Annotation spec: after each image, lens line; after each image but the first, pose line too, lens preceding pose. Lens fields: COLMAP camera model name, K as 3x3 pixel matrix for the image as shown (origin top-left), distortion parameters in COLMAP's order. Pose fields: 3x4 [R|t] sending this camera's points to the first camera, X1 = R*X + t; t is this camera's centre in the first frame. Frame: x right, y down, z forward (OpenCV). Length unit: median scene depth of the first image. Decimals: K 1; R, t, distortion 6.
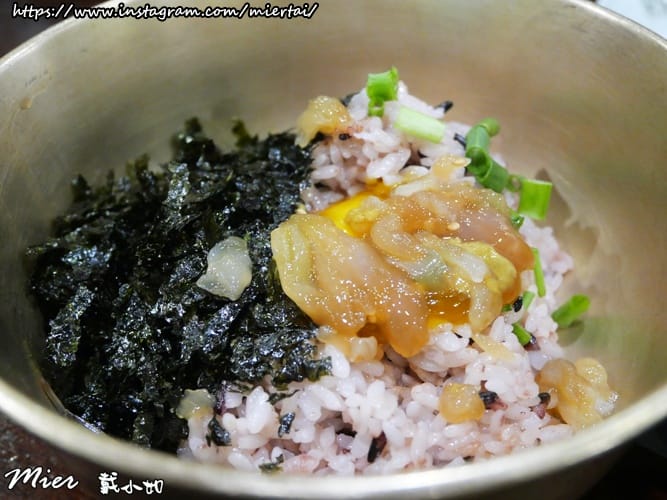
lens RADIAL K [[675.4, 0, 332.2], [0, 675.4, 250.7], [0, 0, 1]] dist [0.040691, 0.000000]
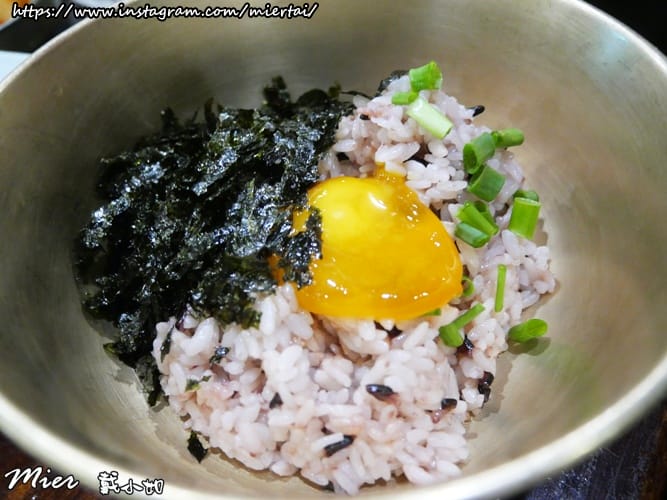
lens RADIAL K [[513.8, 0, 328.9], [0, 513.8, 247.6], [0, 0, 1]] dist [-0.045458, 0.013822]
pose [[0.932023, 0.262119, -0.250252, 0.229159], [-0.227652, 0.960761, 0.158470, -0.087672], [0.281970, -0.090728, 0.955124, 0.173614]]
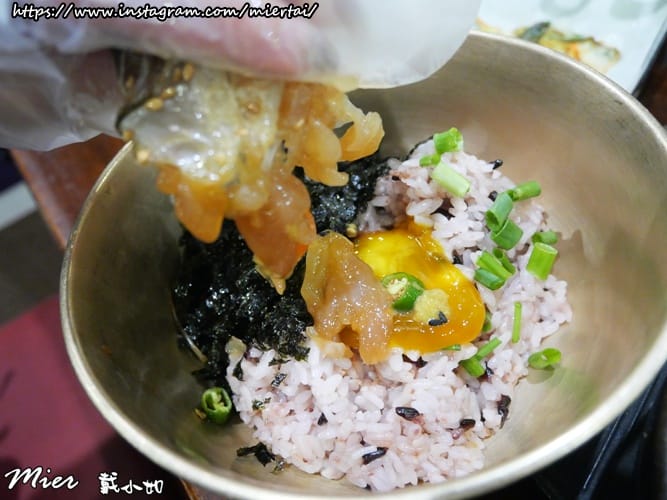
lens RADIAL K [[513.8, 0, 329.2], [0, 513.8, 251.5], [0, 0, 1]] dist [-0.045458, 0.013822]
pose [[0.898408, 0.242670, -0.366025, 0.299151], [-0.186148, 0.965312, 0.183091, -0.192858], [0.397760, -0.096356, 0.912416, 0.040725]]
